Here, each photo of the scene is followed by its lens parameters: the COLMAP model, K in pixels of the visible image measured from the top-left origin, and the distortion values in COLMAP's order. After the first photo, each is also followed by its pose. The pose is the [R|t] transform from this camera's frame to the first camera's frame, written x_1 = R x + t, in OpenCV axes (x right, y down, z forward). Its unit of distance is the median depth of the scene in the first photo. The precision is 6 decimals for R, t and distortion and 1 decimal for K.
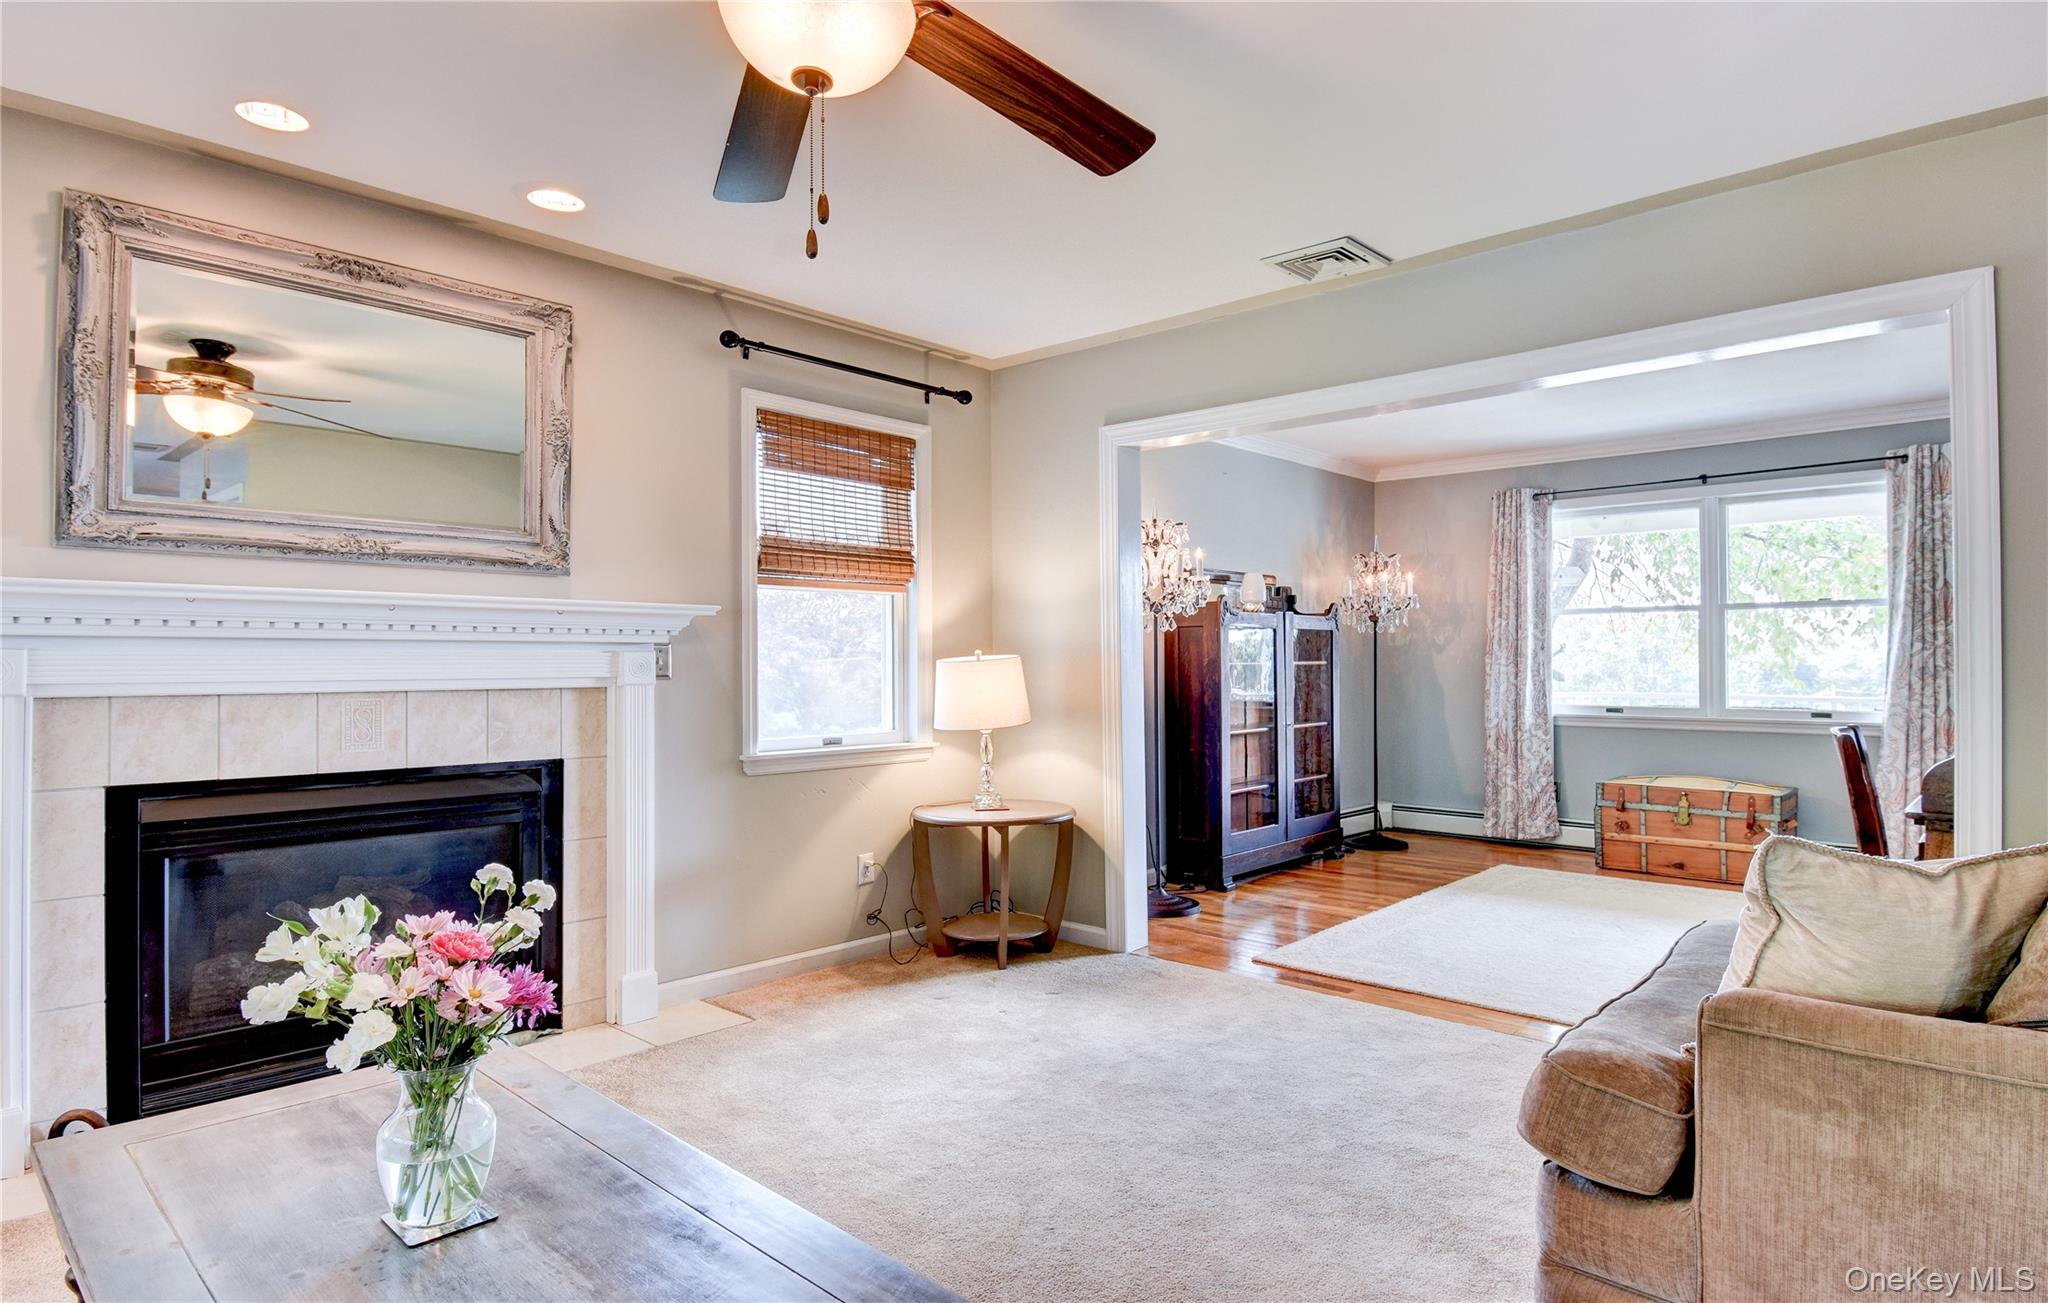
lens RADIAL K [[1126.5, 0, 1022.3], [0, 1126.5, 635.4], [0, 0, 1]] dist [-0.008795, -0.001490]
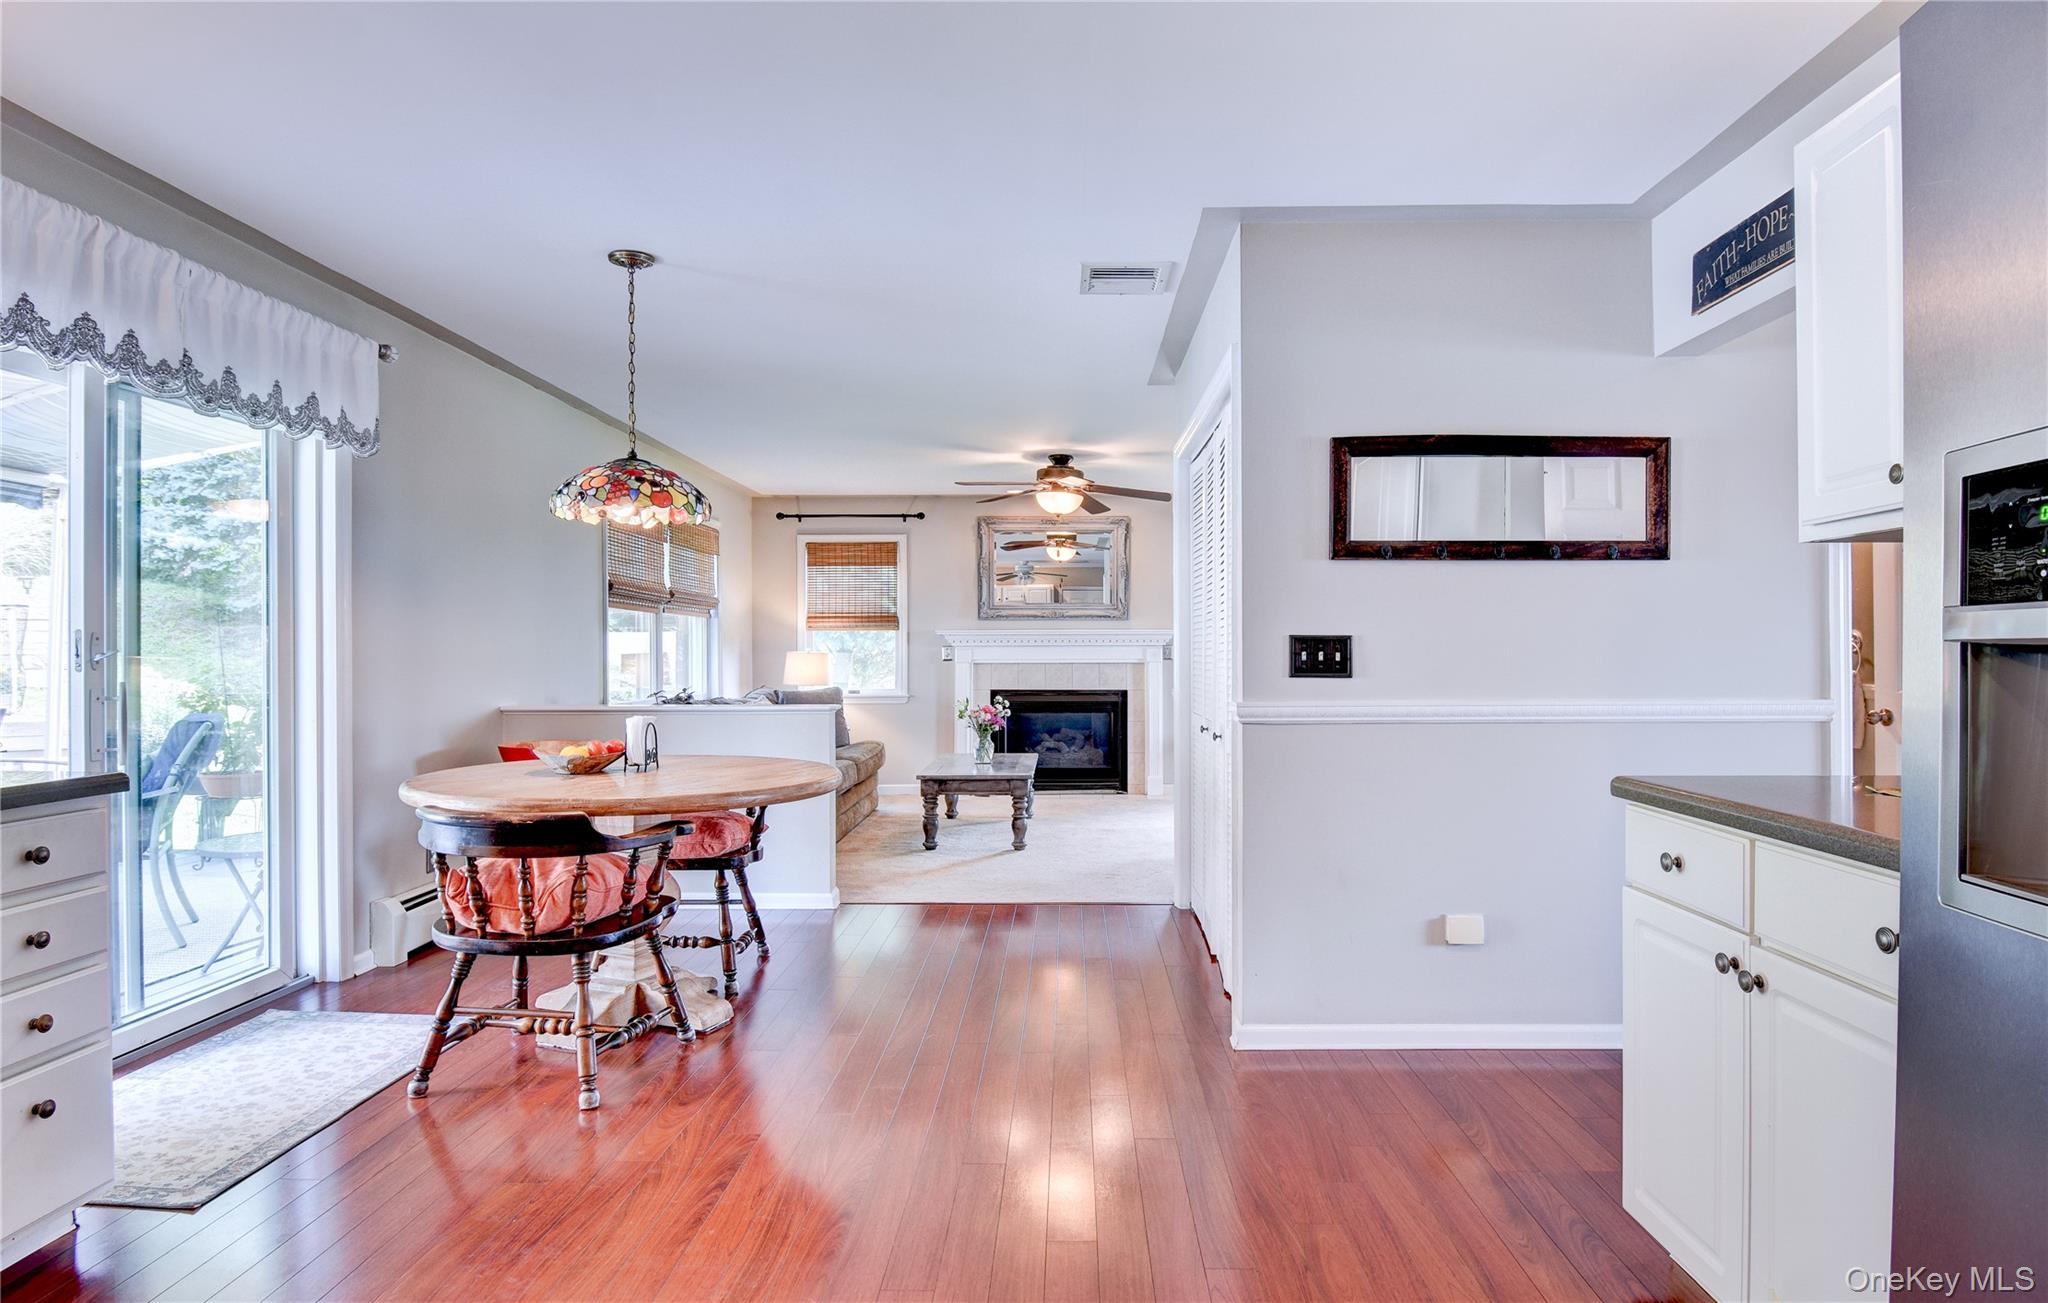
lens RADIAL K [[1126.5, 0, 1024.5], [0, 1126.5, 656.0], [0, 0, 1]] dist [-0.008795, -0.001490]
pose [[0.775206, -0.001837, -0.631705, 1.082785], [0.013498, 0.999816, 0.013656, -0.008243], [0.631564, -0.019113, 0.775088, -1.205745]]
